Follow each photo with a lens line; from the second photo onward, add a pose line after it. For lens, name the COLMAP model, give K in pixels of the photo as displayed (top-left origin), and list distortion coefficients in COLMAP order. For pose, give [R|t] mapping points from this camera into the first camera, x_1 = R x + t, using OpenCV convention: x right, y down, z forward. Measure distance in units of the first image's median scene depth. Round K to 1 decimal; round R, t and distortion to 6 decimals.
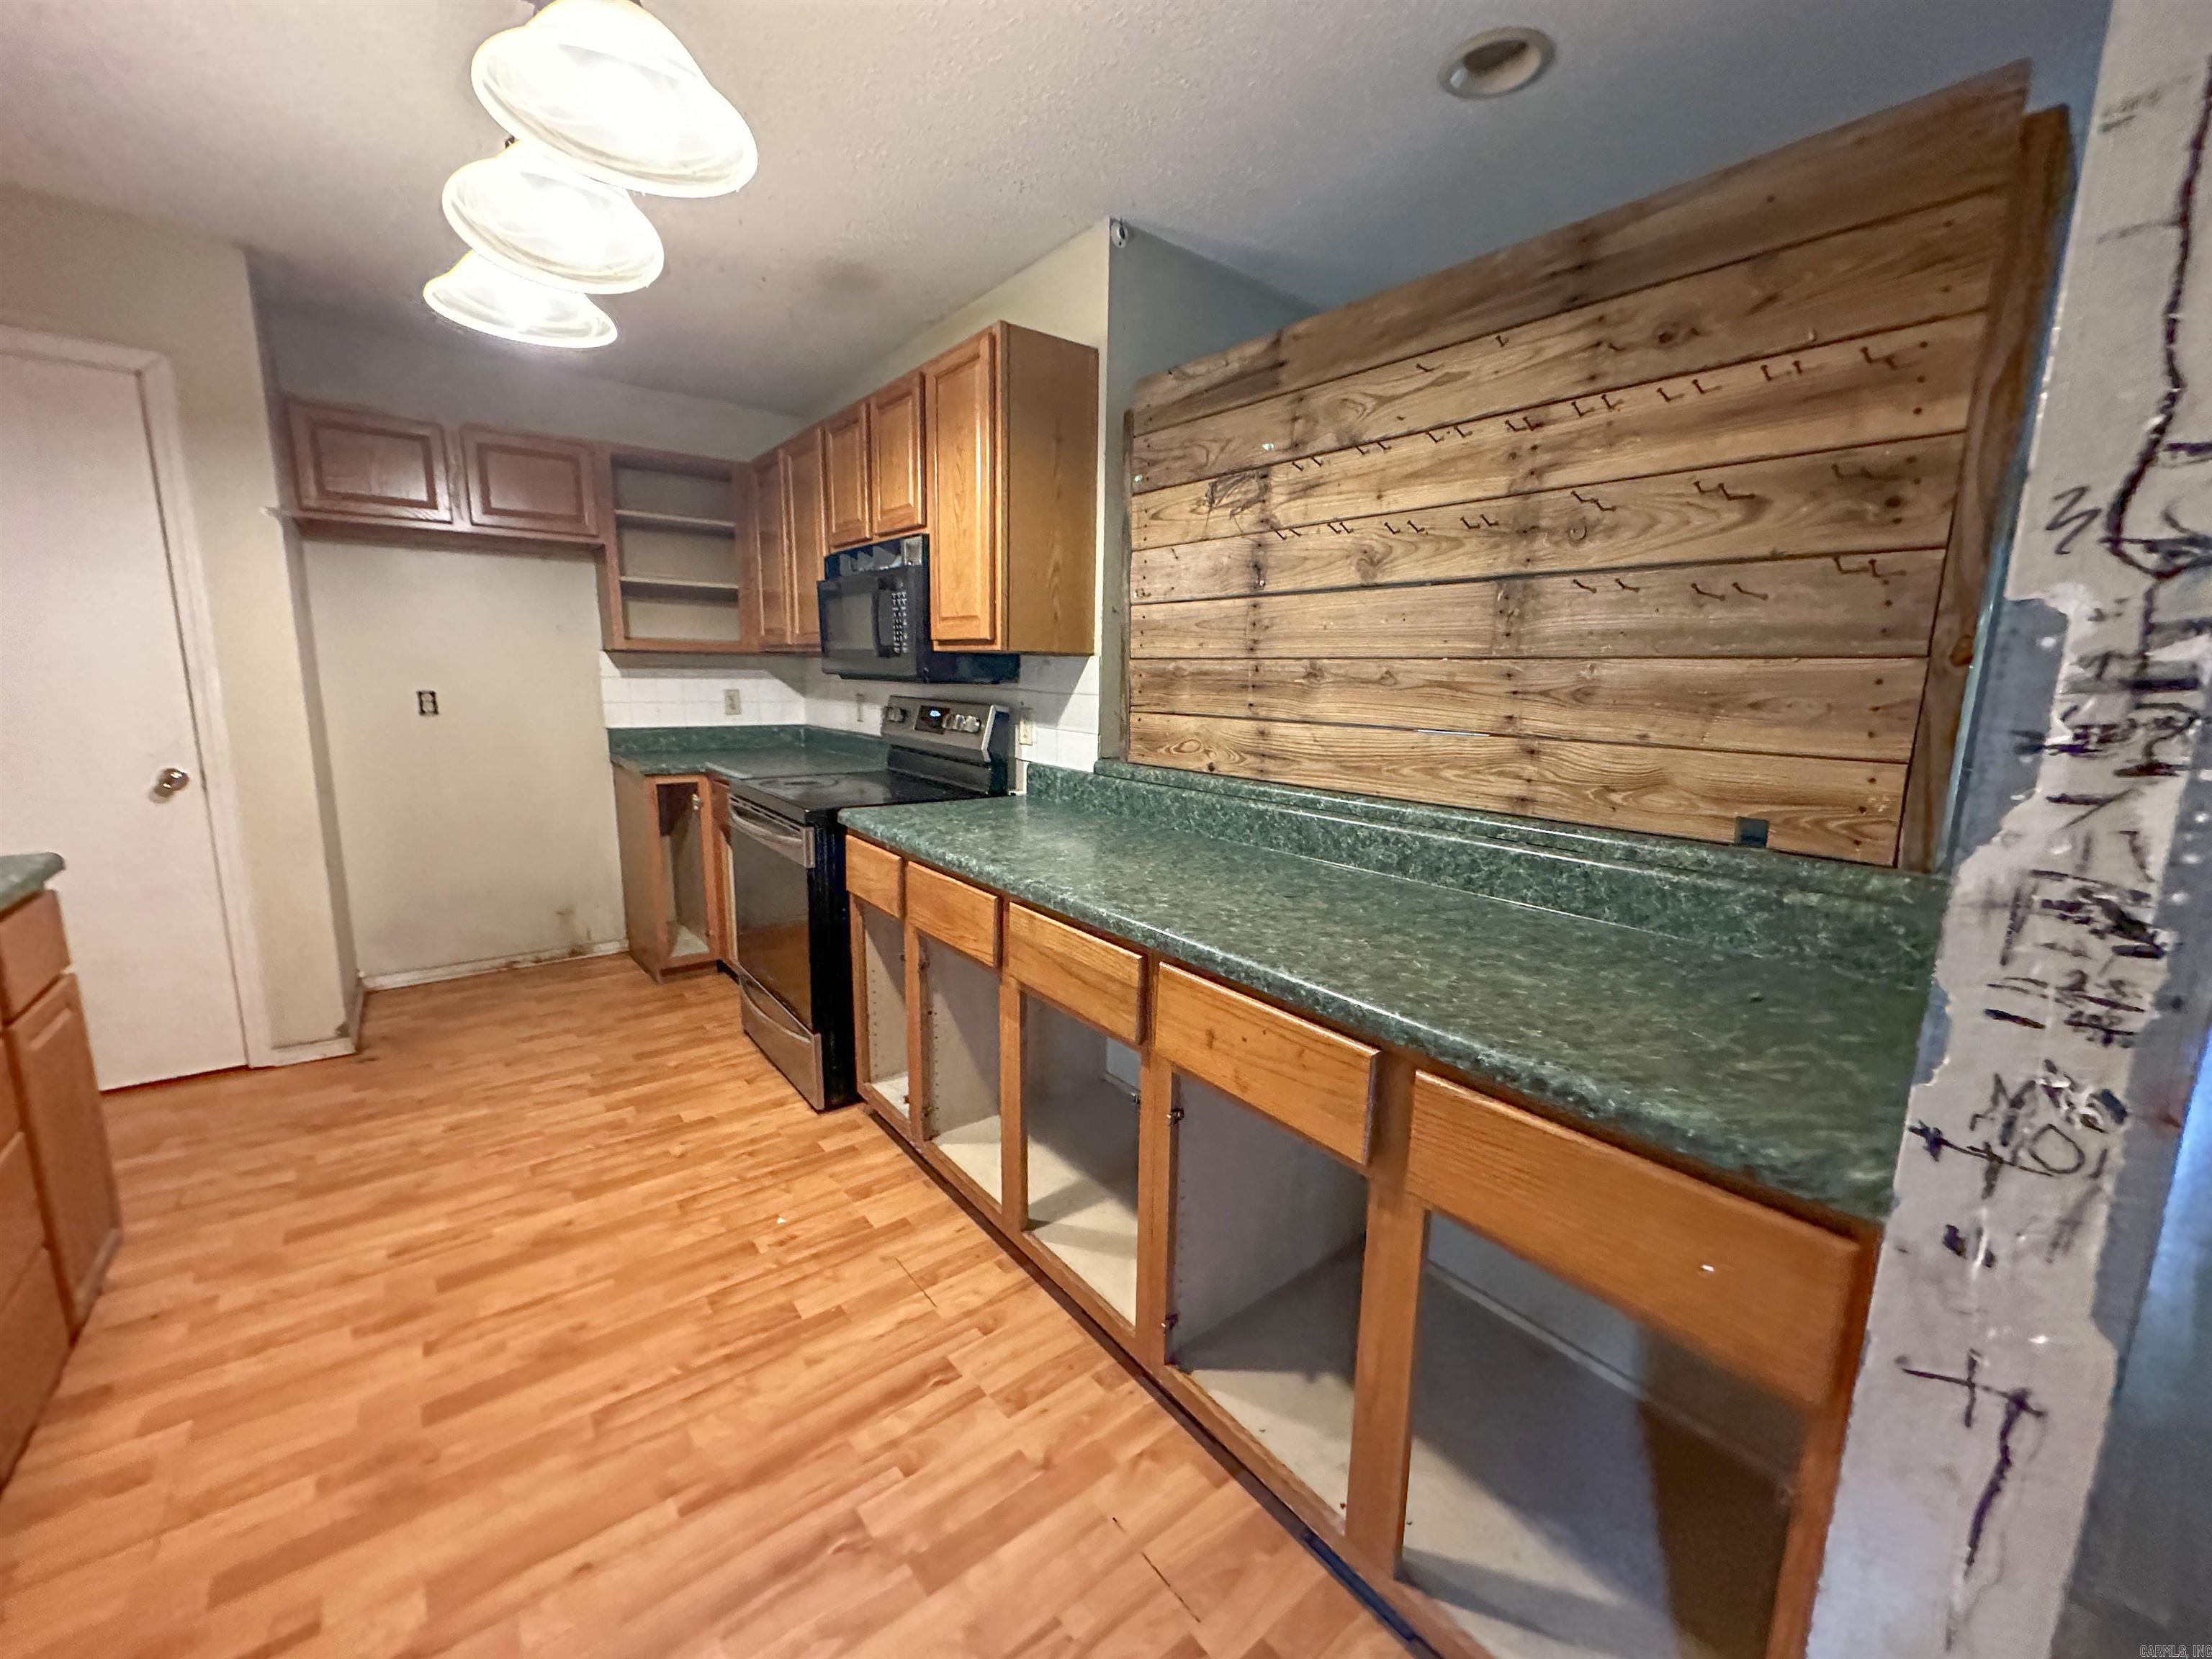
lens RADIAL K [[879.3, 0, 1106.0], [0, 879.3, 829.5], [0, 0, 1]] dist [-0.003383, 0.000119]
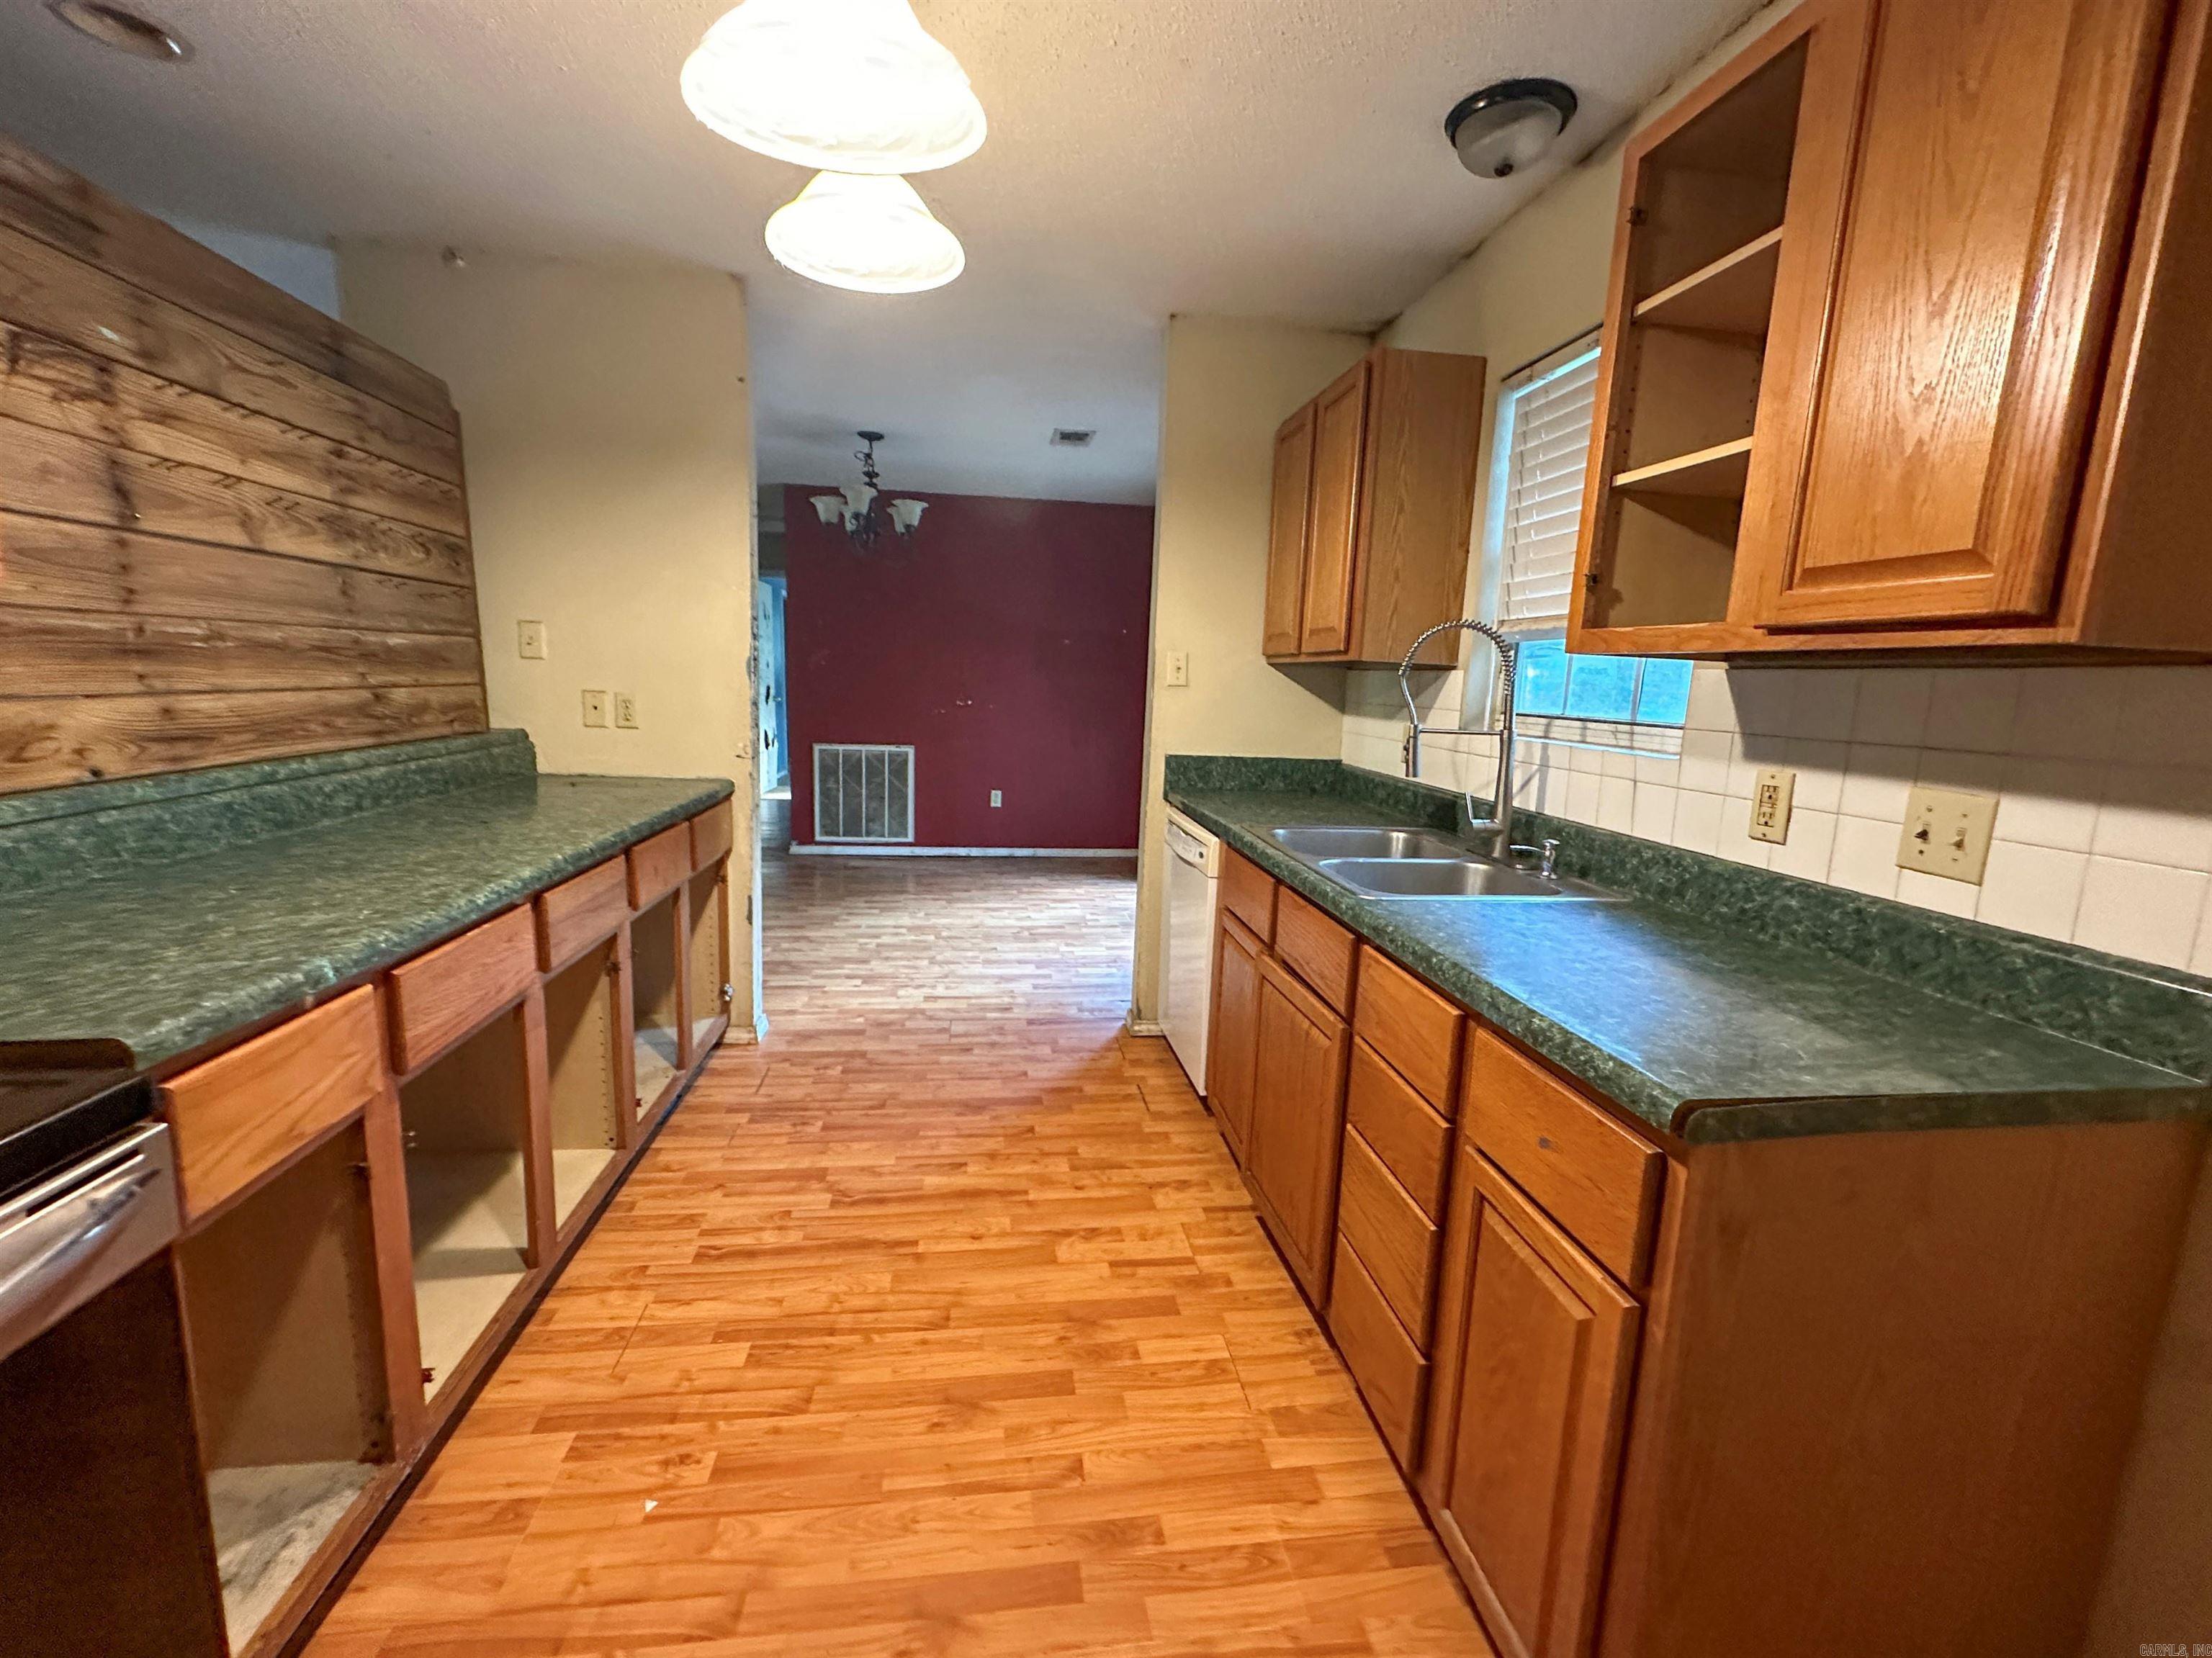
lens RADIAL K [[956.4, 0, 1106.0], [0, 956.4, 829.0], [0, 0, 1]] dist [0.001520, -0.000558]
pose [[-0.861149, -0.131452, 0.491064, -0.973519], [0.035354, 0.948163, 0.315811, -0.250056], [-0.507123, 0.289322, -0.811862, 1.299228]]
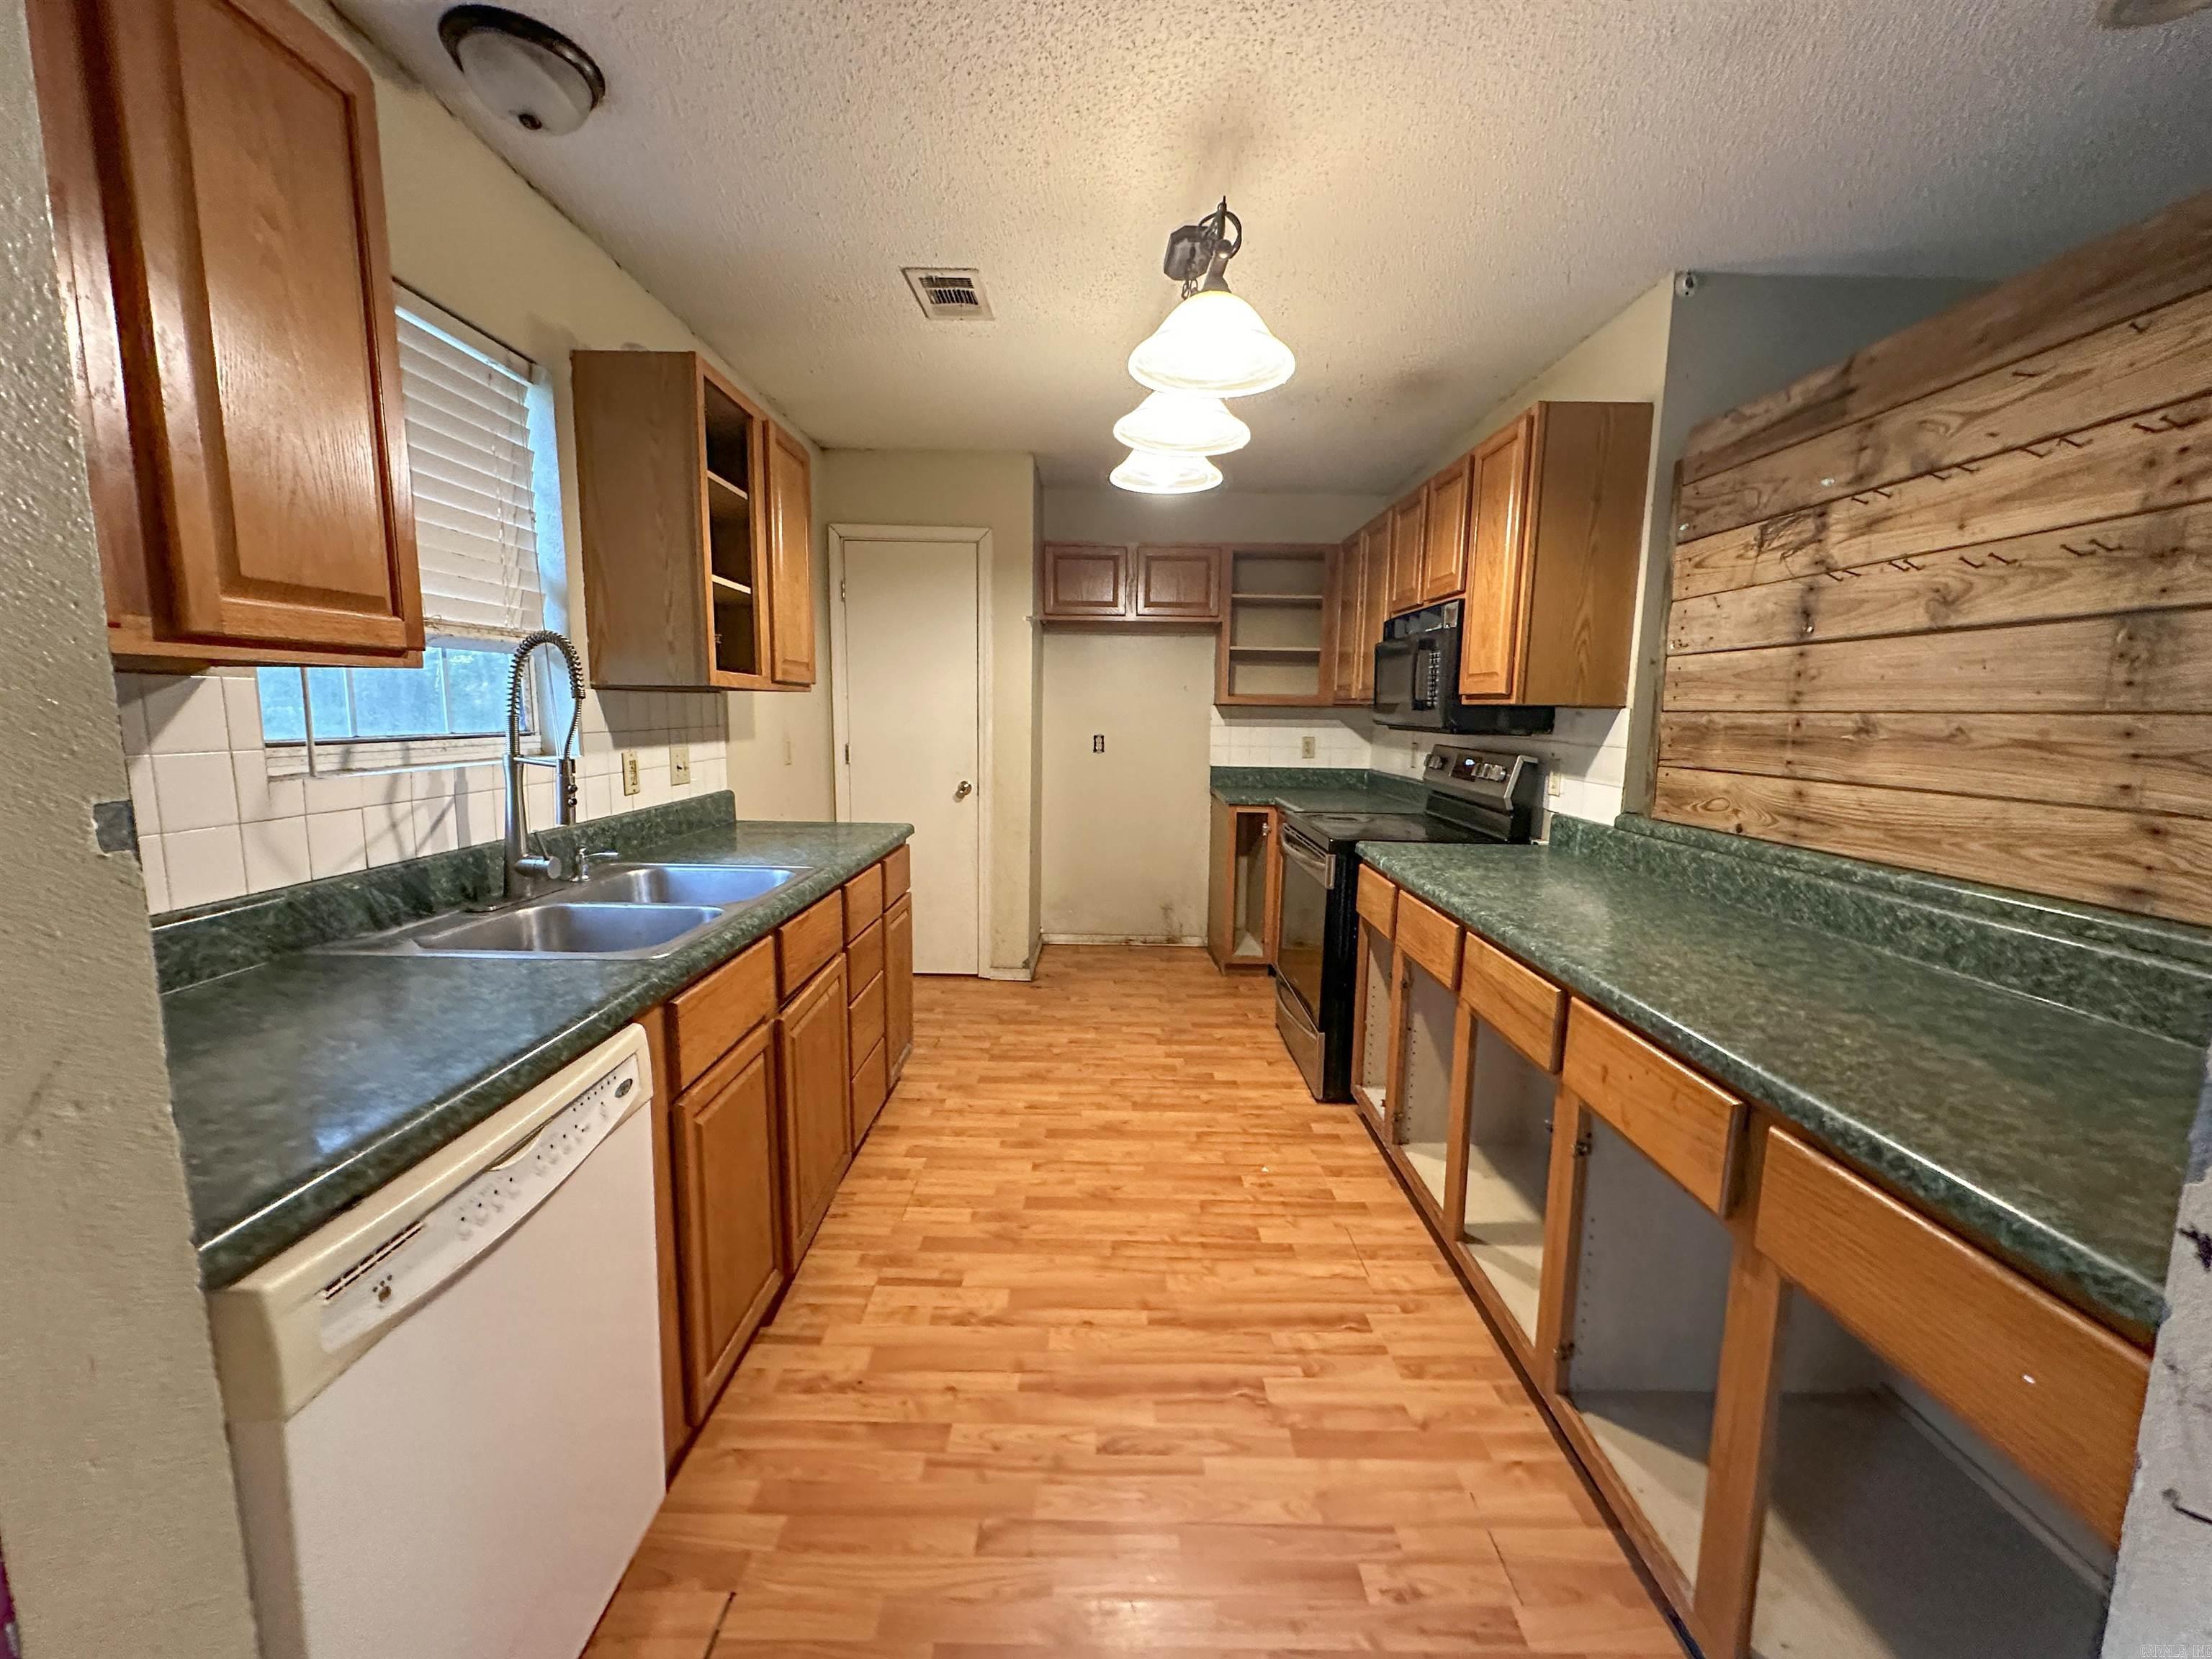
lens RADIAL K [[879.3, 0, 1106.0], [0, 879.3, 829.5], [0, 0, 1]] dist [-0.003383, 0.000119]
pose [[0.785616, 0.077648, -0.613823, 0.174593], [-0.109691, 0.993858, -0.014668, 0.018035], [0.608913, 0.078854, 0.789308, -0.141349]]
